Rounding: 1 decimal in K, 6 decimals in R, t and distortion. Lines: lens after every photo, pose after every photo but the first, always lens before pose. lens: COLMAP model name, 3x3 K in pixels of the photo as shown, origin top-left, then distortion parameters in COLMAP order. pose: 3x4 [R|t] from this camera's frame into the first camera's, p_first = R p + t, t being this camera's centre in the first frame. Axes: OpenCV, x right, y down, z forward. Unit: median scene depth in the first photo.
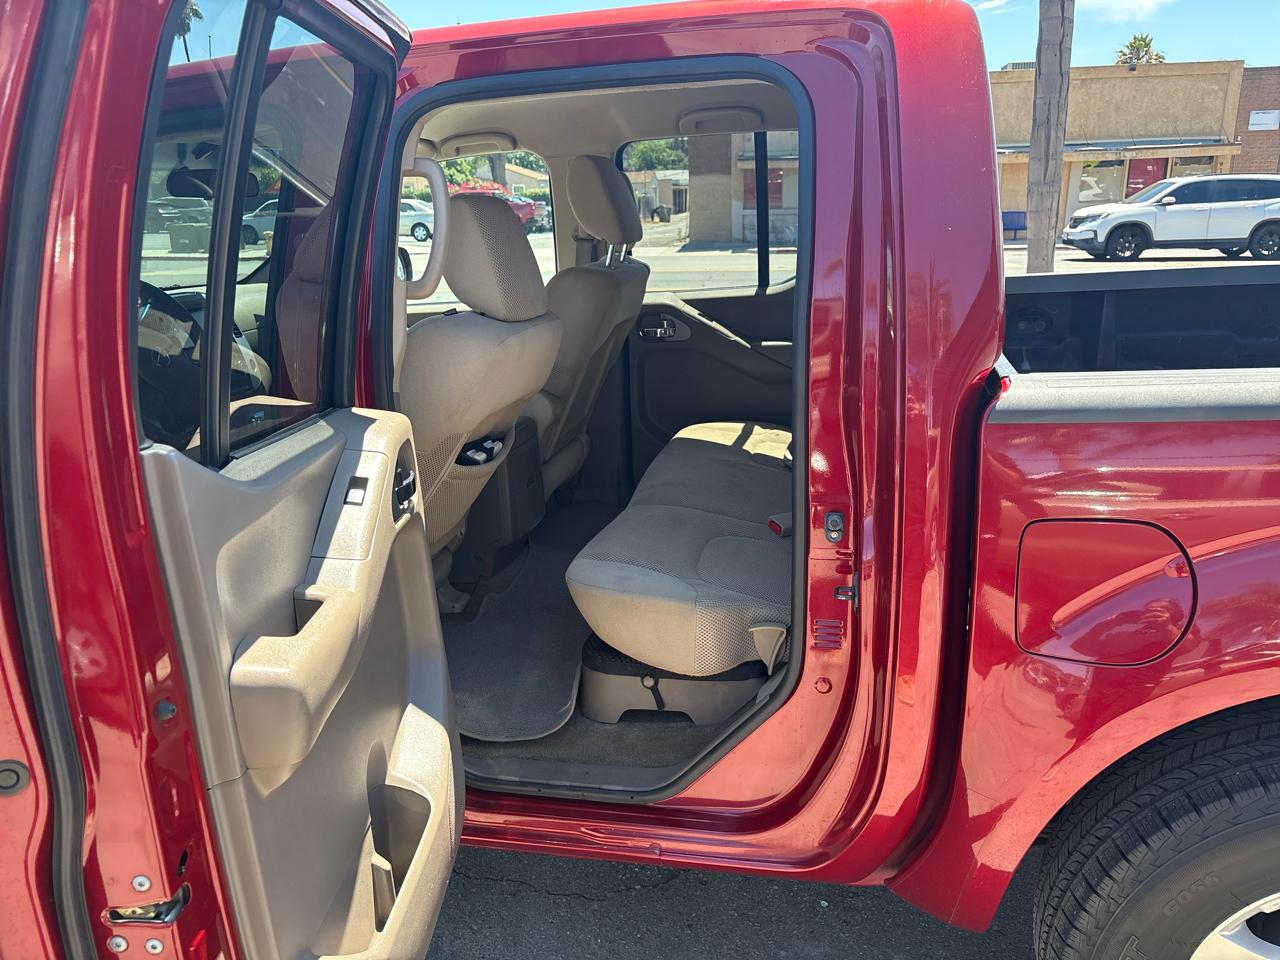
lens RADIAL K [[971.7, 0, 640.4], [0, 971.7, 479.7], [0, 0, 1]] dist [0.038259, -0.043647]
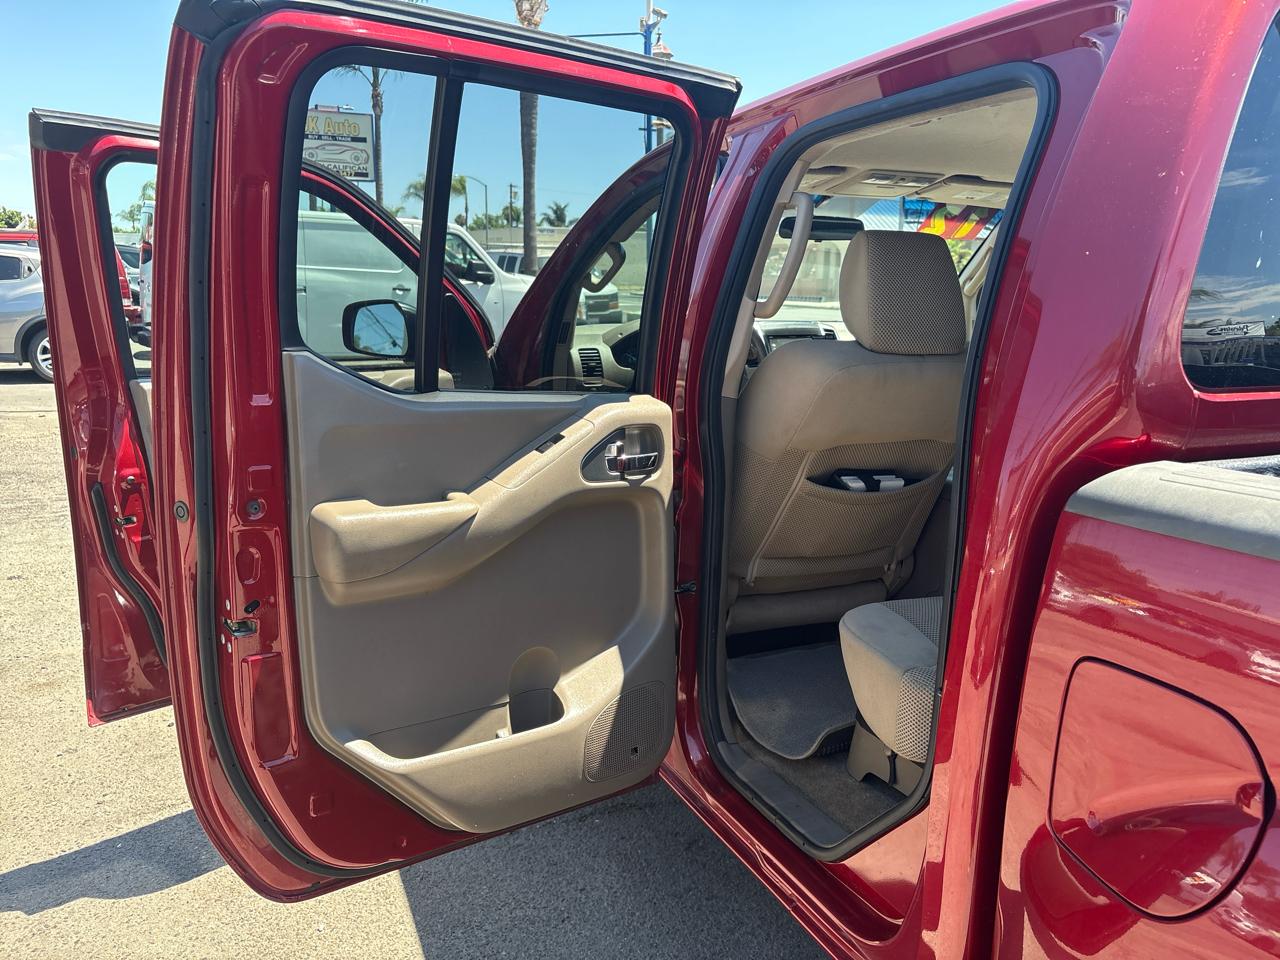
lens RADIAL K [[971.7, 0, 644.0], [0, 971.7, 484.4], [0, 0, 1]] dist [0.038259, -0.043647]
pose [[0.605469, 0.202262, -0.769738, 0.293680], [-0.251608, 0.966209, 0.055976, -0.015278], [0.755050, 0.159780, 0.635901, 0.112607]]
